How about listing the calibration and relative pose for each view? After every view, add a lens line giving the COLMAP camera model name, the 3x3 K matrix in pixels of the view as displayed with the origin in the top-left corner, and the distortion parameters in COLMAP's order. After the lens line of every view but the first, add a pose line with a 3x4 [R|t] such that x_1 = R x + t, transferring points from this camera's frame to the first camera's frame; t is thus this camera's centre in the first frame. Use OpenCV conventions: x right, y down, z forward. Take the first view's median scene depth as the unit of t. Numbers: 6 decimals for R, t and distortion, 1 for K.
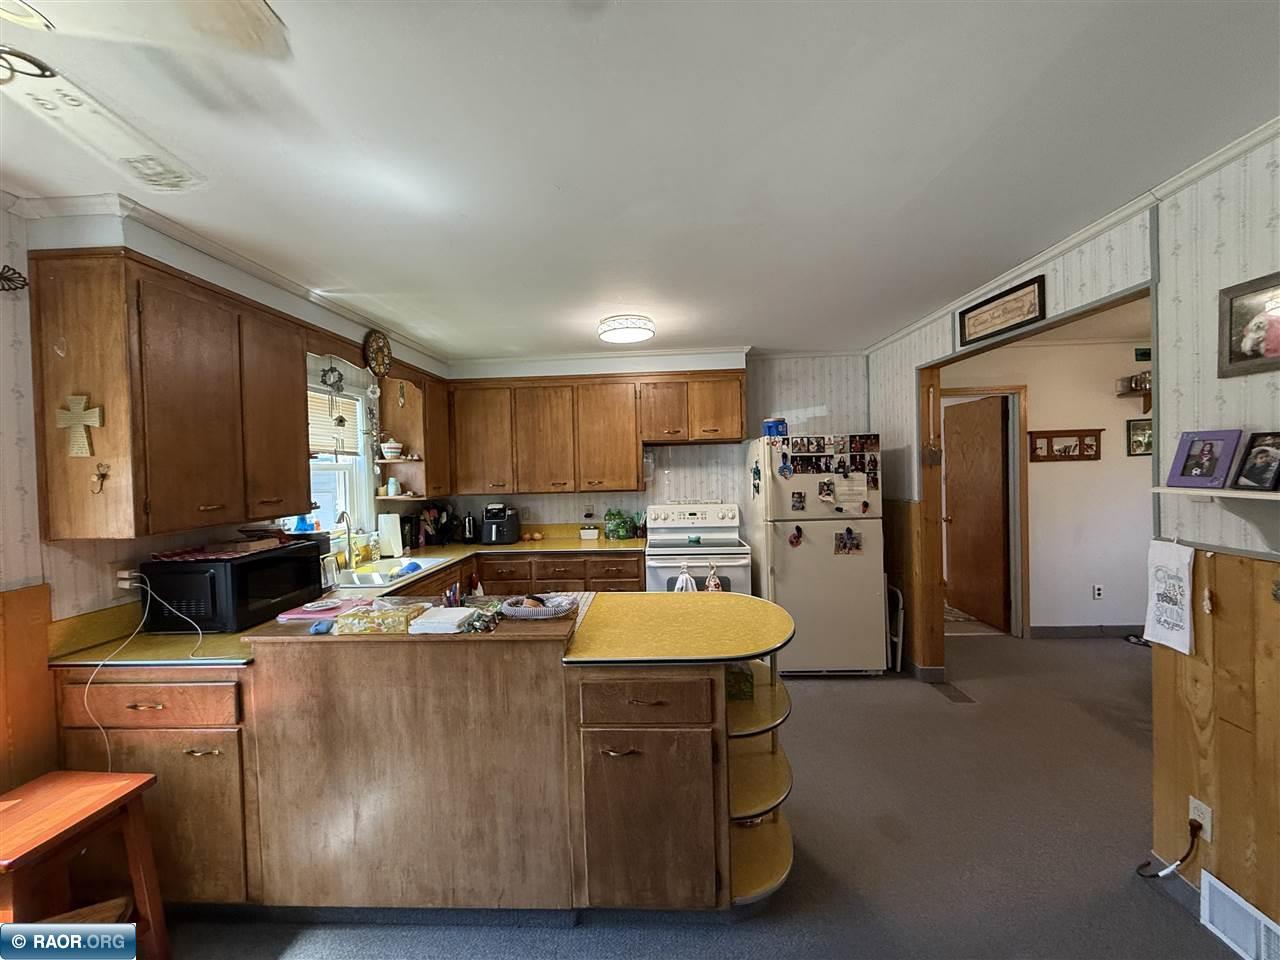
lens RADIAL K [[511.1, 0, 637.0], [0, 511.1, 478.8], [0, 0, 1]] dist [0.000457, -0.000678]
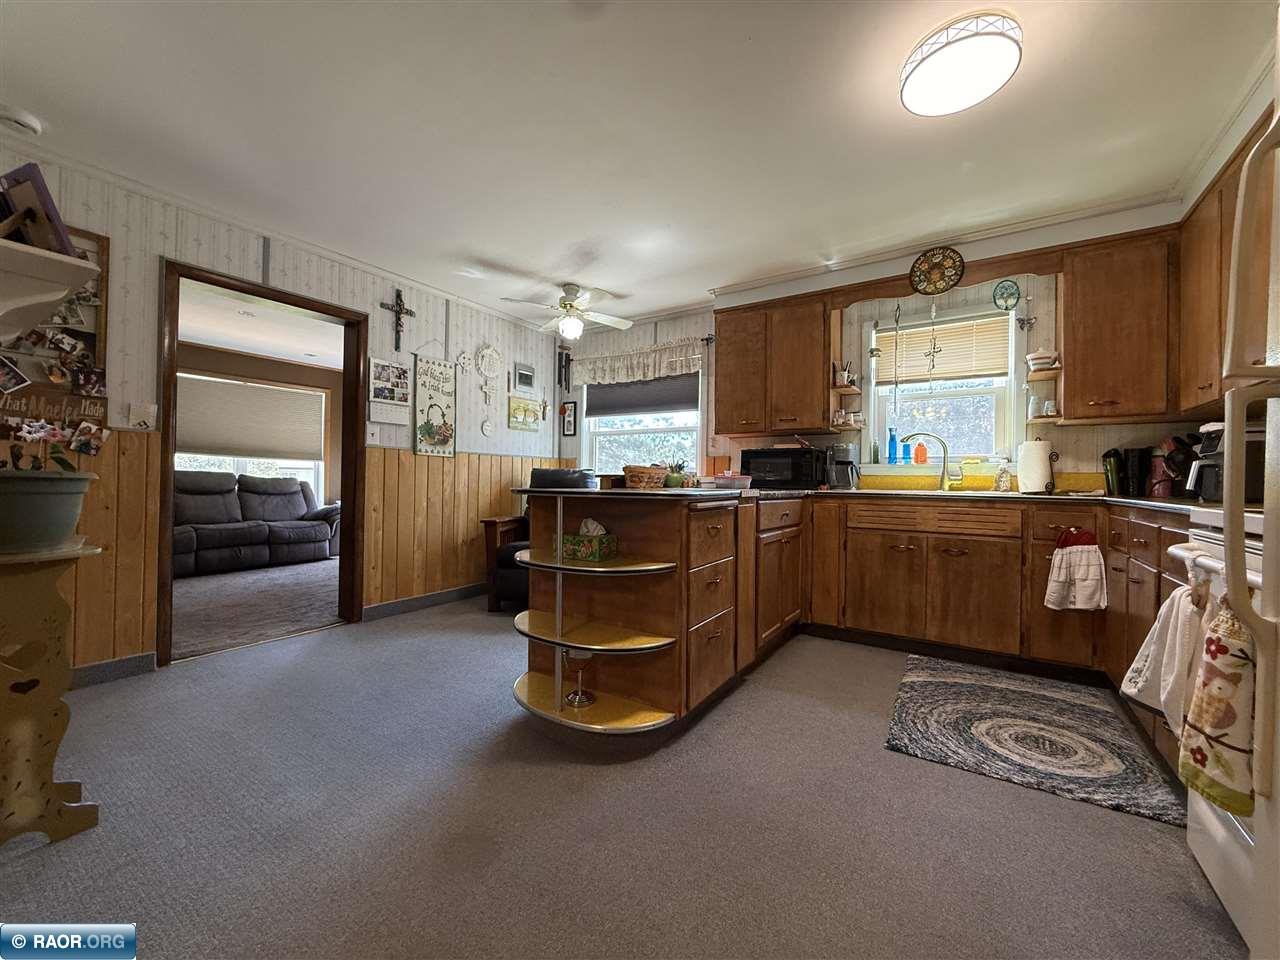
lens RADIAL K [[511.1, 0, 637.0], [0, 511.1, 478.8], [0, 0, 1]] dist [0.000457, -0.000678]
pose [[-0.511417, 0.016069, -0.859182, 0.563313], [-0.018590, 0.999384, 0.029756, 0.120393], [0.859131, 0.031190, -0.510804, 0.895618]]
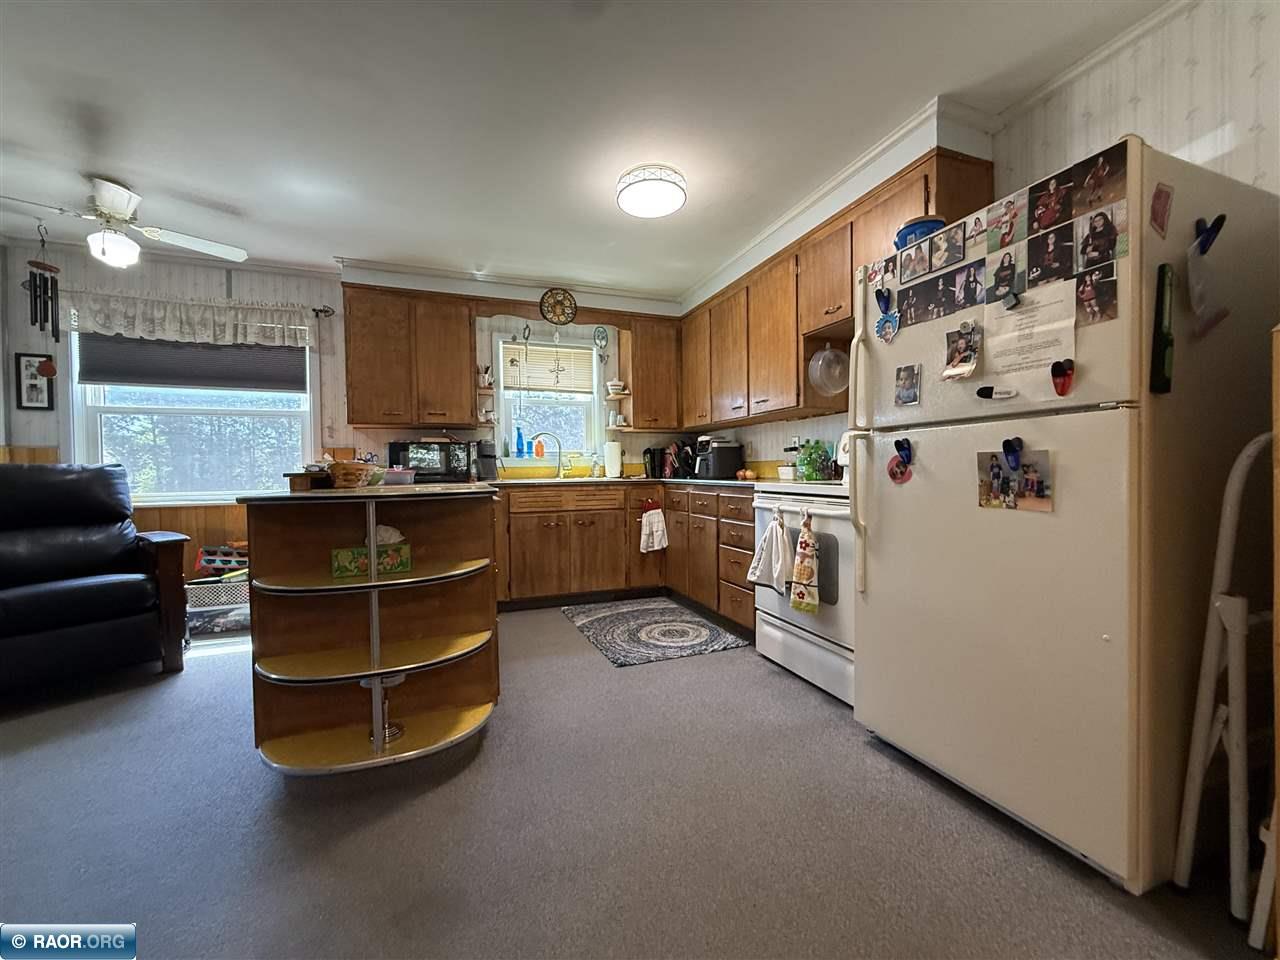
lens RADIAL K [[511.1, 0, 637.0], [0, 511.1, 478.8], [0, 0, 1]] dist [0.000457, -0.000678]
pose [[0.400121, 0.037223, -0.915706, 0.648096], [-0.017474, 0.999303, 0.032986, 0.117660], [0.916296, 0.002803, 0.400493, 0.591767]]
